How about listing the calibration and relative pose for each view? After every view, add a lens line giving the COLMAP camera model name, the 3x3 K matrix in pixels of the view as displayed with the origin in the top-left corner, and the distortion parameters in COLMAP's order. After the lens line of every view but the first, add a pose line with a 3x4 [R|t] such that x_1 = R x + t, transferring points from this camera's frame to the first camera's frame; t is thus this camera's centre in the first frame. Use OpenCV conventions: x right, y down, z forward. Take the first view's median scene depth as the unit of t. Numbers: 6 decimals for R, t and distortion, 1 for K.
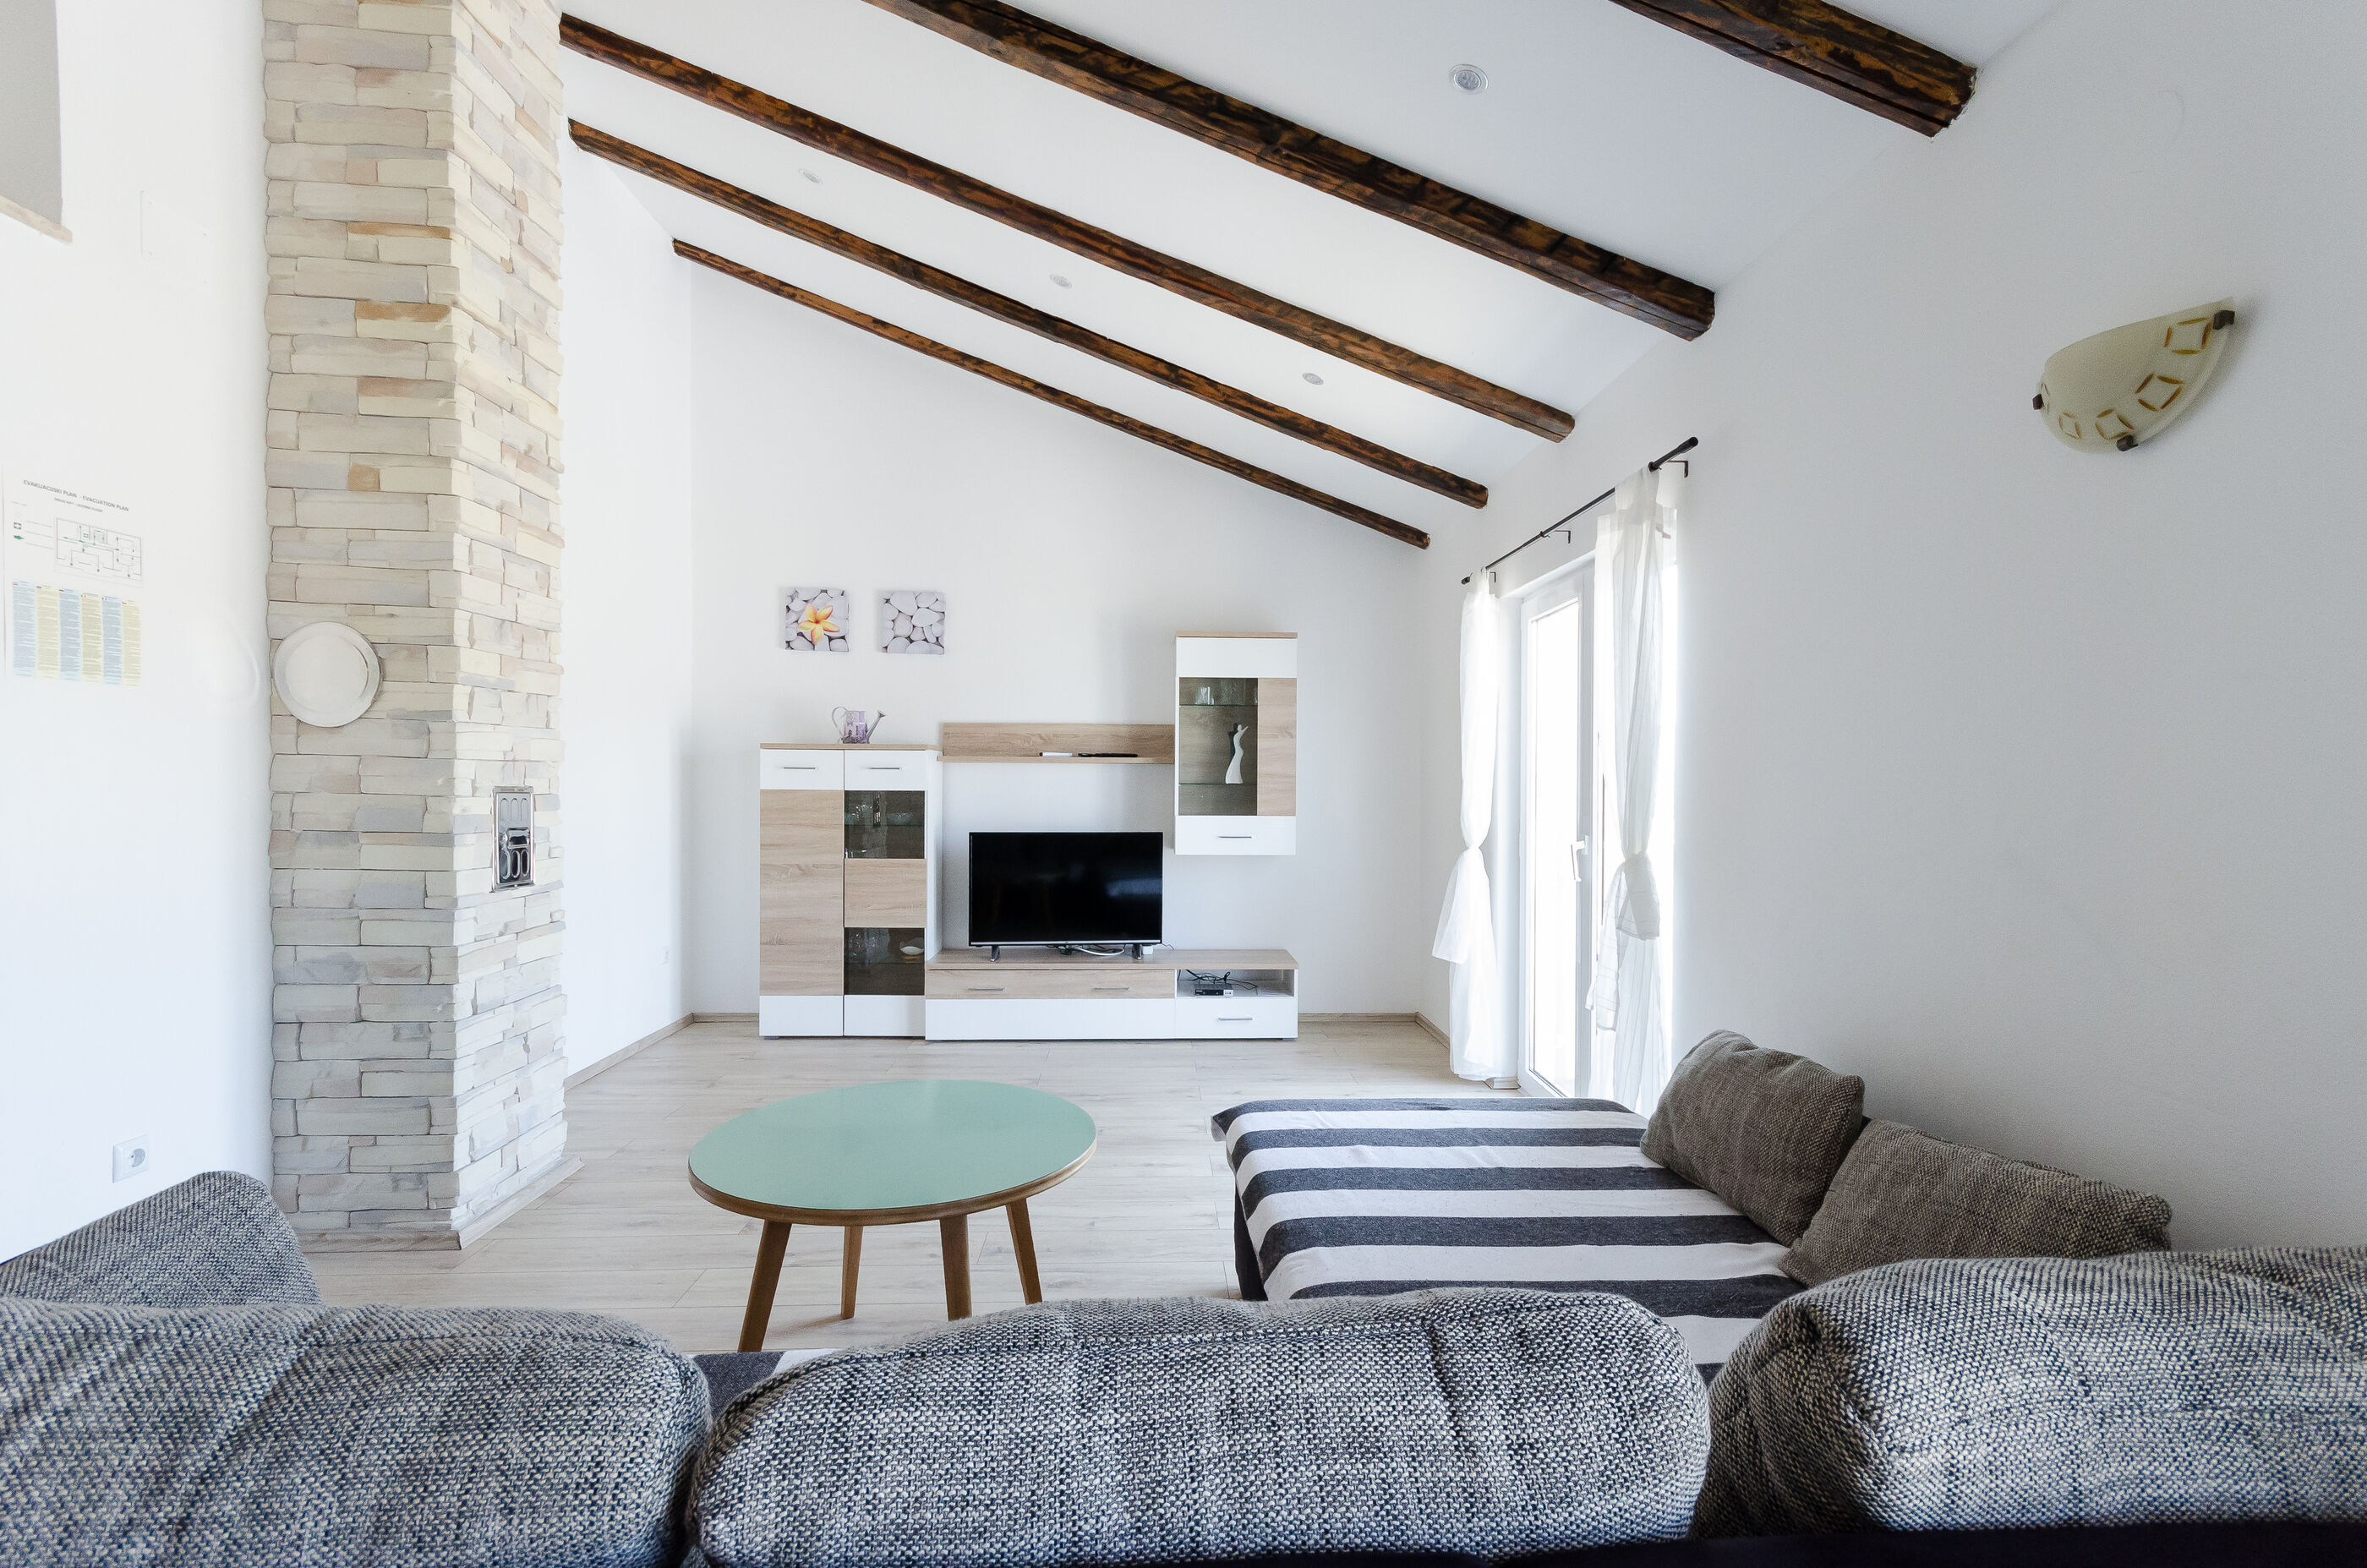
lens RADIAL K [[1054.8, 0, 1191.7], [0, 1054.8, 794.0], [0, 0, 1]] dist [0.008246, -0.001214]
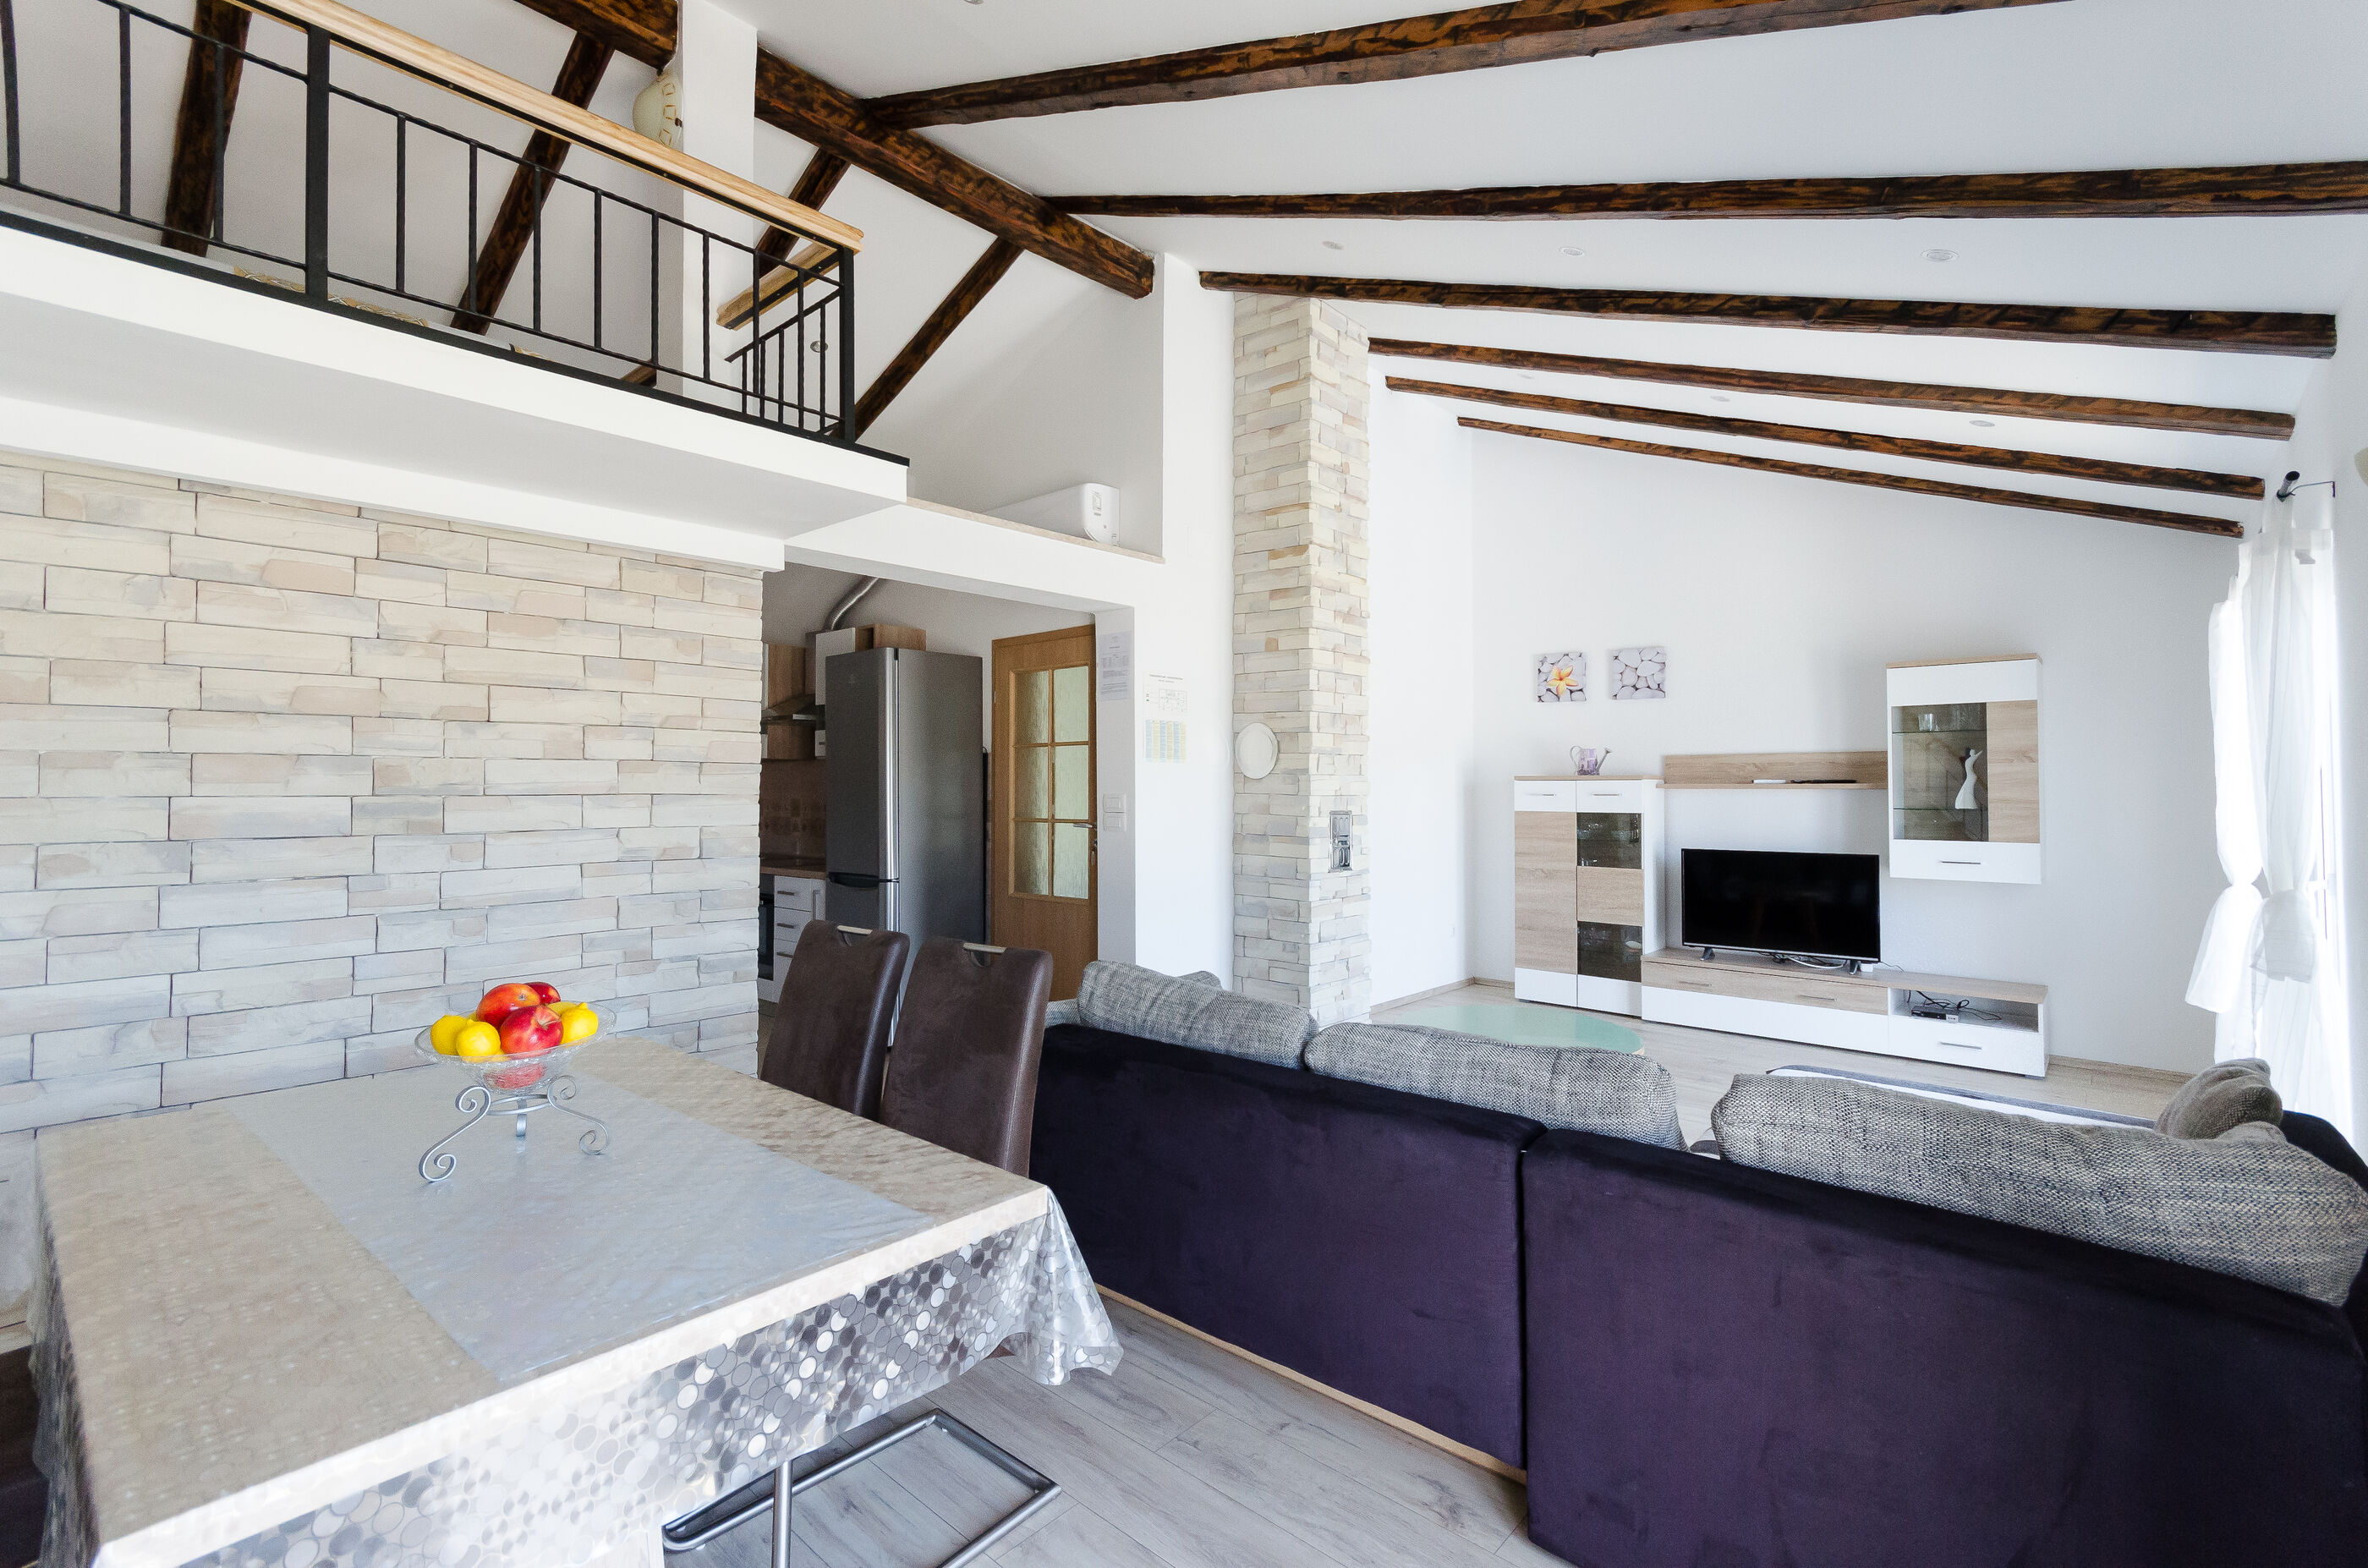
lens RADIAL K [[1039.5, 0, 1193.4], [0, 1039.5, 767.5], [0, 0, 1]] dist [0.001383, 0.000418]
pose [[0.714394, -0.020691, -0.699437, 0.376319], [-0.006628, 0.999318, -0.036331, -0.015086], [0.699712, 0.030591, 0.713770, -0.374807]]
